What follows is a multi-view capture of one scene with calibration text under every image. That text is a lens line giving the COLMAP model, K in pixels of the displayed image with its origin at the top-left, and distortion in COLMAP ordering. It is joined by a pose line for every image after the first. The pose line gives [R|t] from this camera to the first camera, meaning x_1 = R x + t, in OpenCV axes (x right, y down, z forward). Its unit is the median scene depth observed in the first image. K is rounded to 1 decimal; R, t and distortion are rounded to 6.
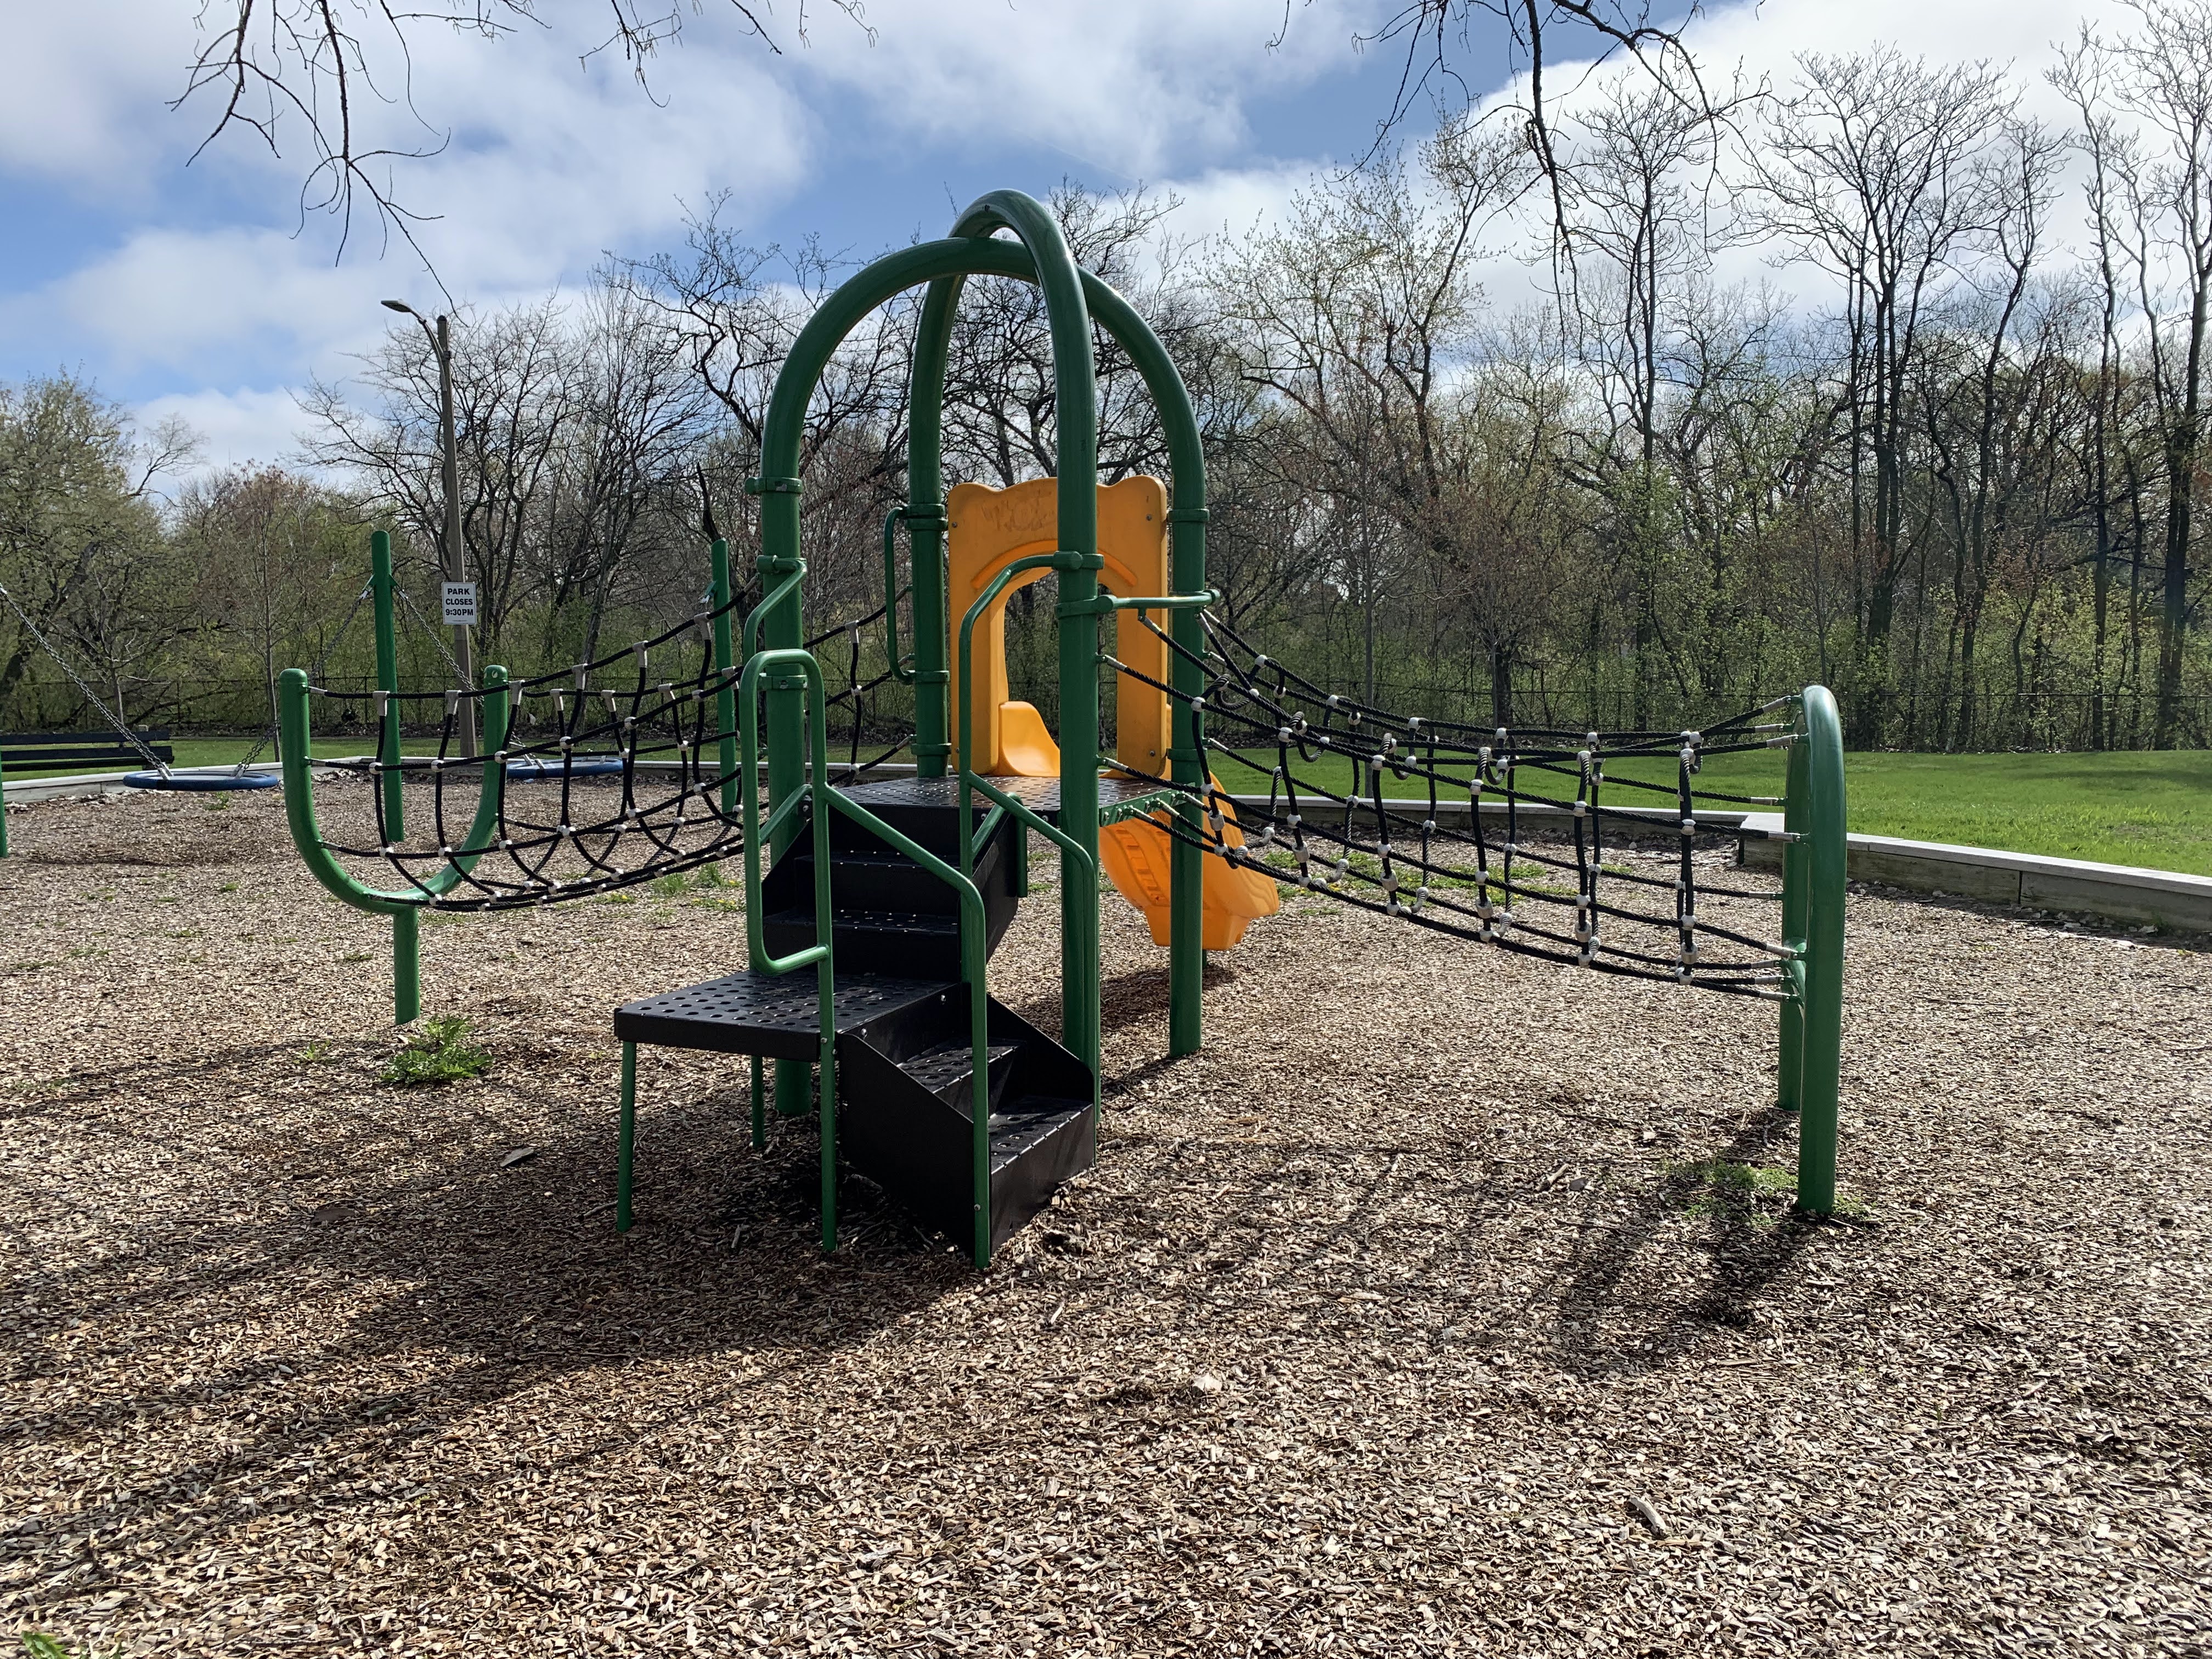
lens RADIAL K [[1673.2, 0, 1106.0], [0, 1673.2, 829.5], [0, 0, 1]] dist [0.011461, -0.006959]
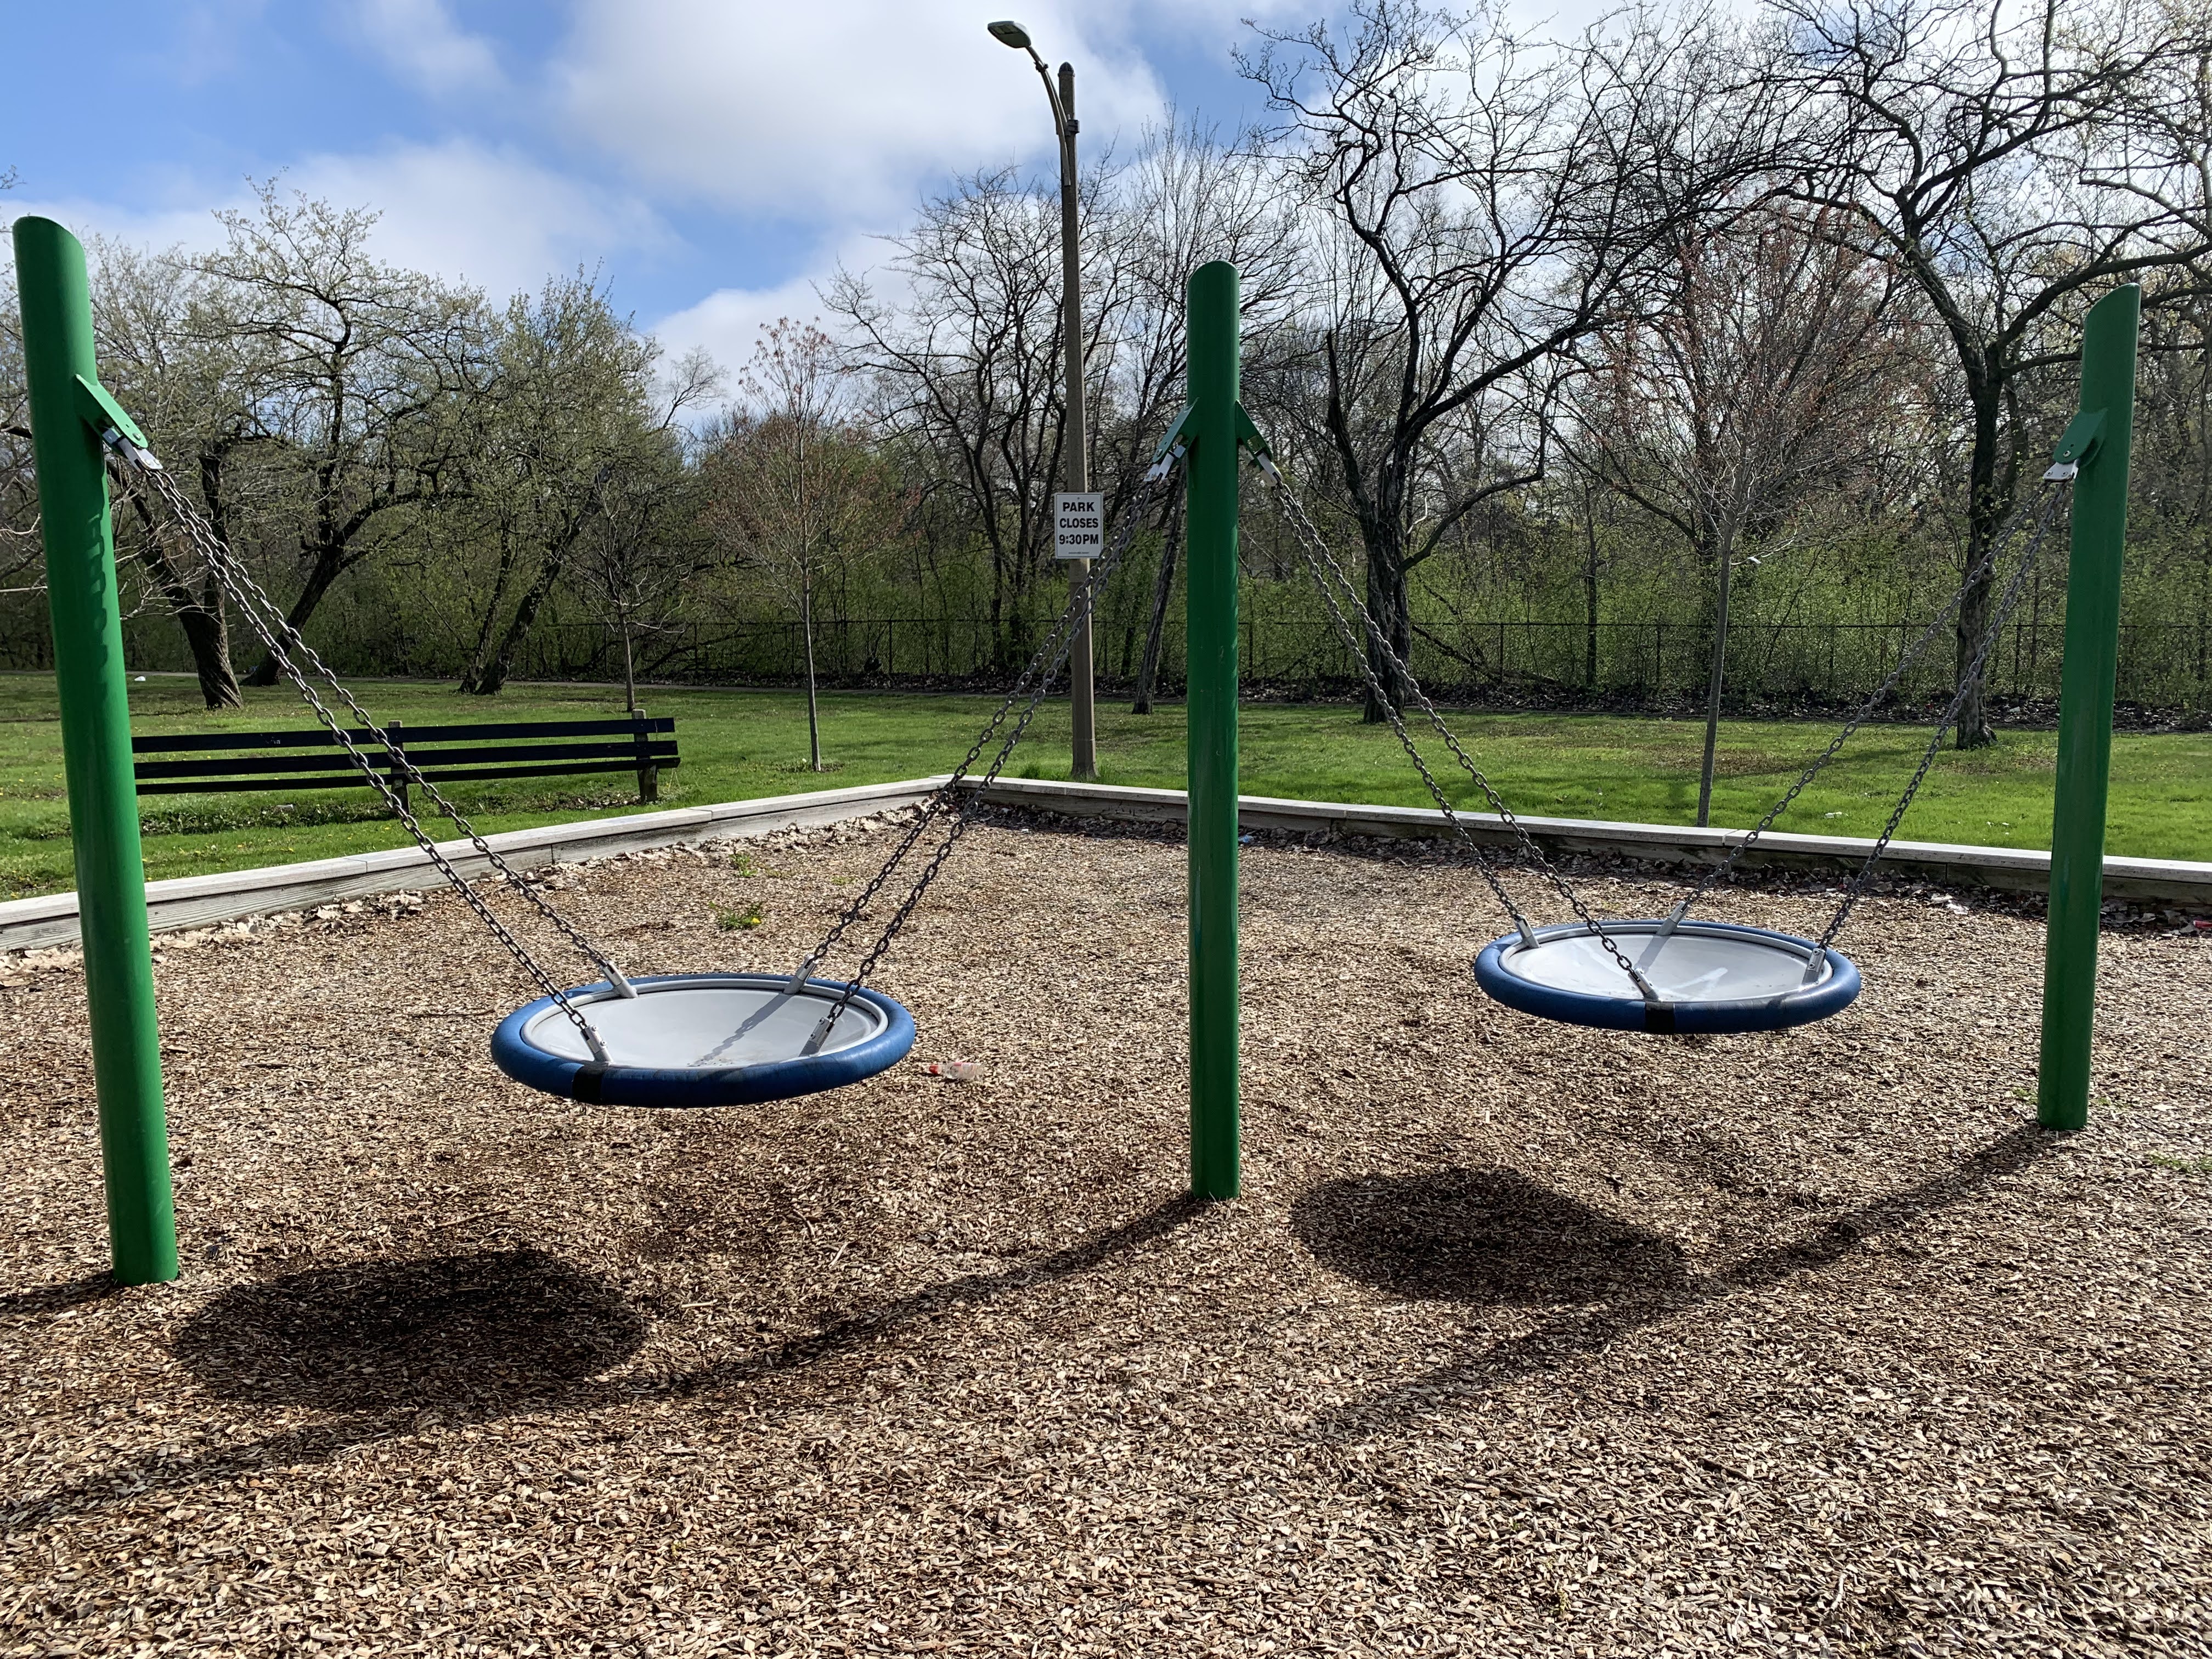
lens RADIAL K [[1673.2, 0, 1106.0], [0, 1673.2, 829.5], [0, 0, 1]] dist [0.011461, -0.006959]
pose [[0.964089, 0.035630, -0.263180, -0.141990], [-0.024279, 0.998634, 0.046258, -0.034128], [0.264469, -0.038208, 0.963637, 0.267449]]
